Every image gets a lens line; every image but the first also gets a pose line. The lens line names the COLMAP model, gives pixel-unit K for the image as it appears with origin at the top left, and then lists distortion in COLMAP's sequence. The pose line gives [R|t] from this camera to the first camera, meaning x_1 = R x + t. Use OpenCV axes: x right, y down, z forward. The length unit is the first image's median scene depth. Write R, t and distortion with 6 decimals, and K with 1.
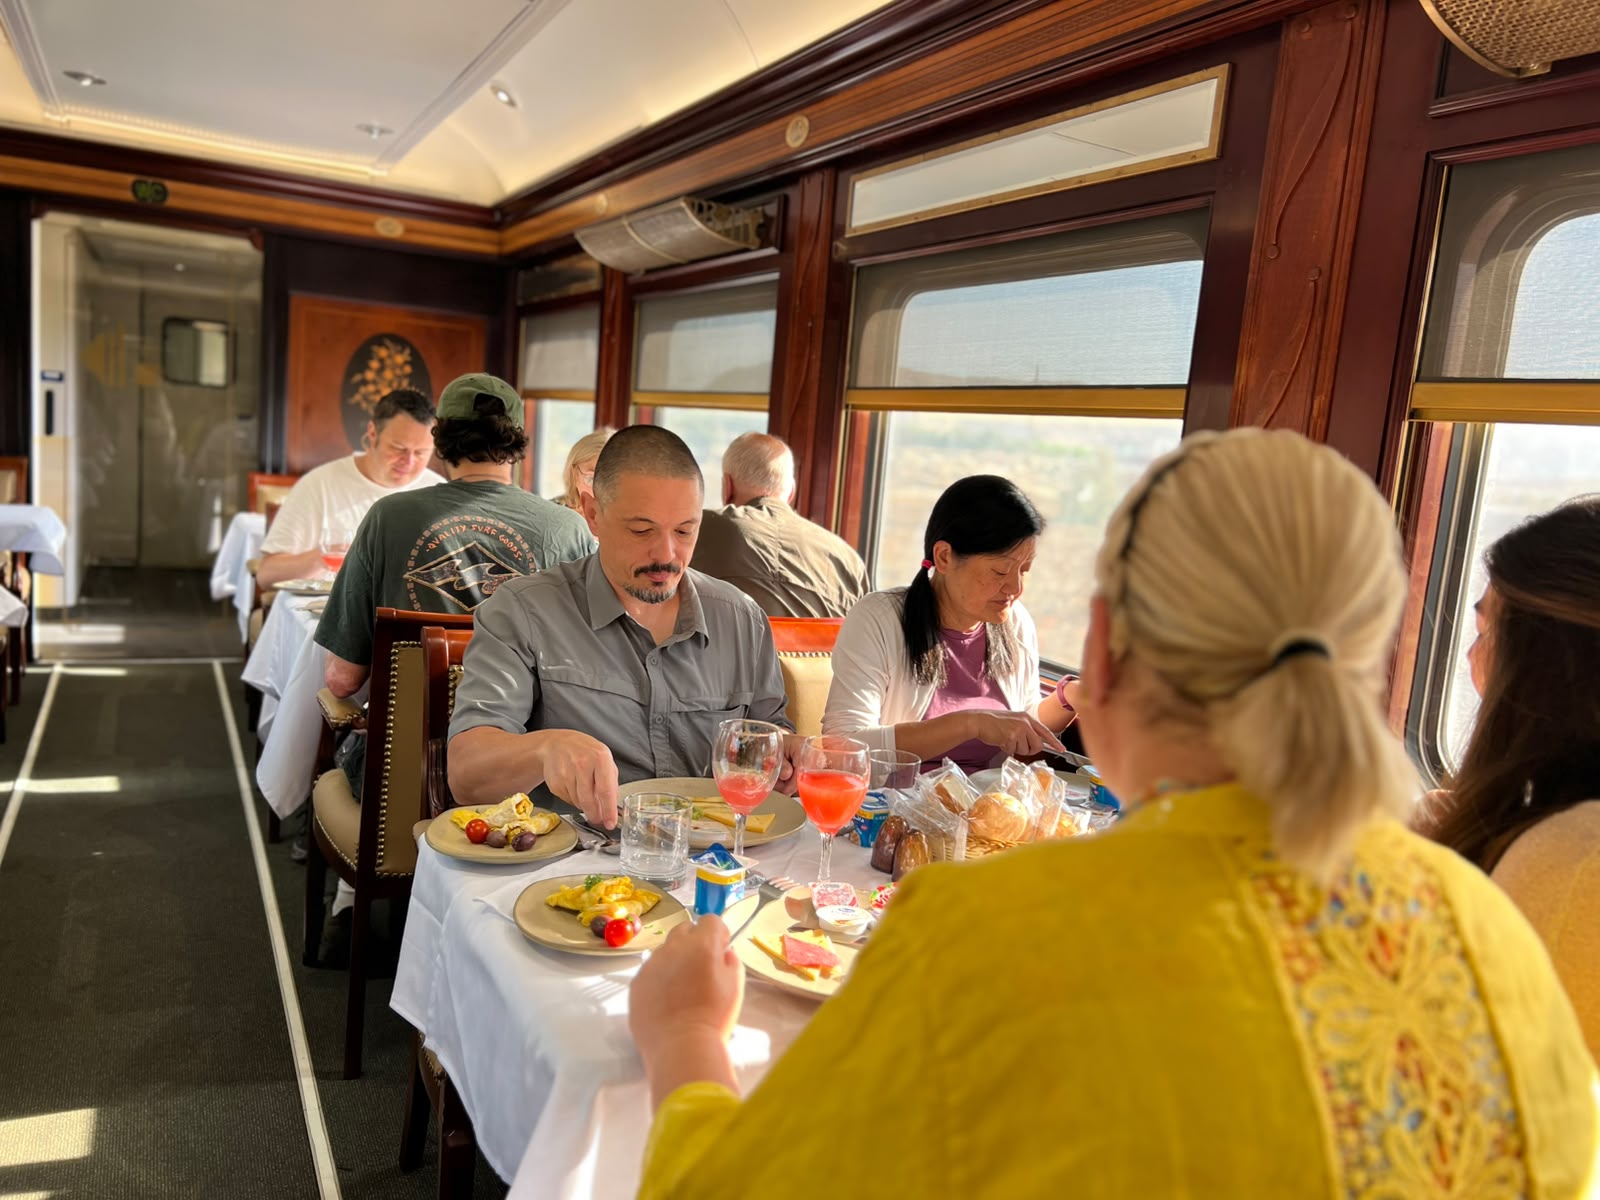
lens RADIAL K [[1307.3, 0, 809.7], [0, 1307.3, 628.4], [0, 0, 1]] dist [0.082690, -0.090503]
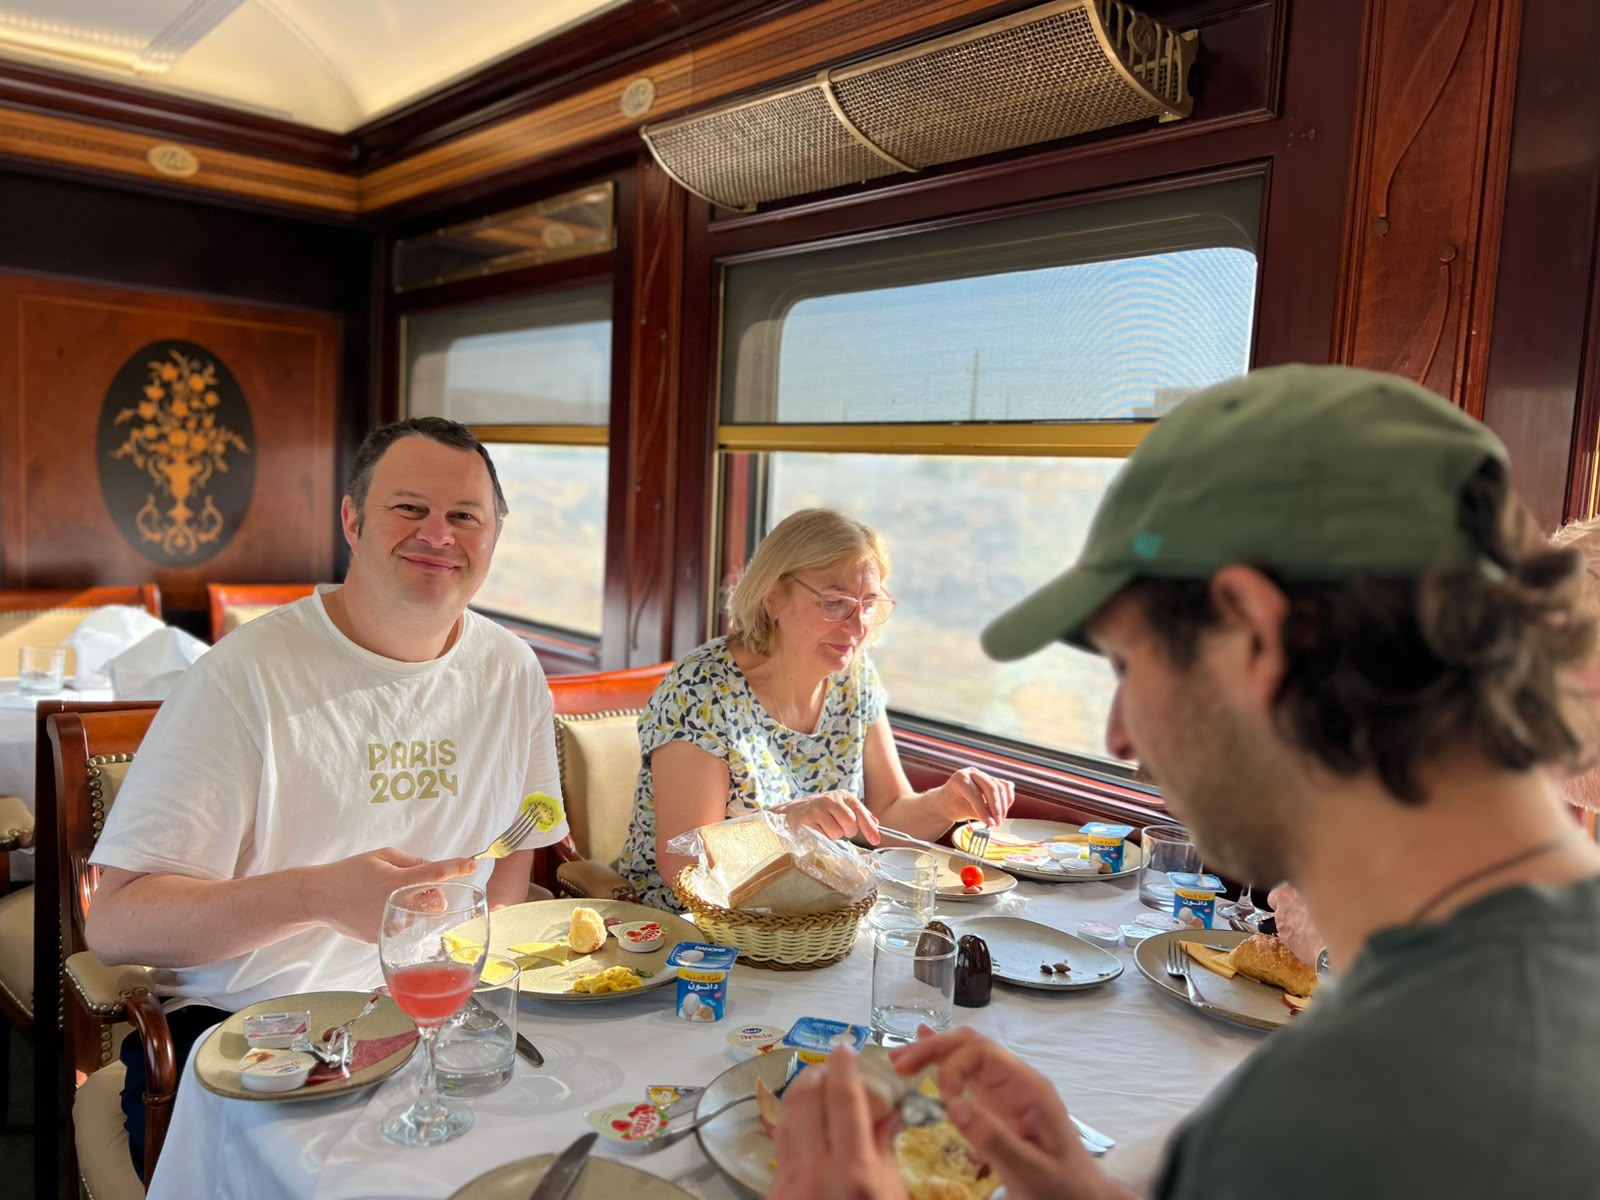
lens RADIAL K [[1307.3, 0, 809.7], [0, 1307.3, 628.4], [0, 0, 1]] dist [0.082690, -0.090503]
pose [[0.972489, -0.059276, 0.225282, -0.182300], [0.064207, 0.997830, -0.014616, -0.065523], [-0.223927, 0.028679, 0.974184, 0.352095]]
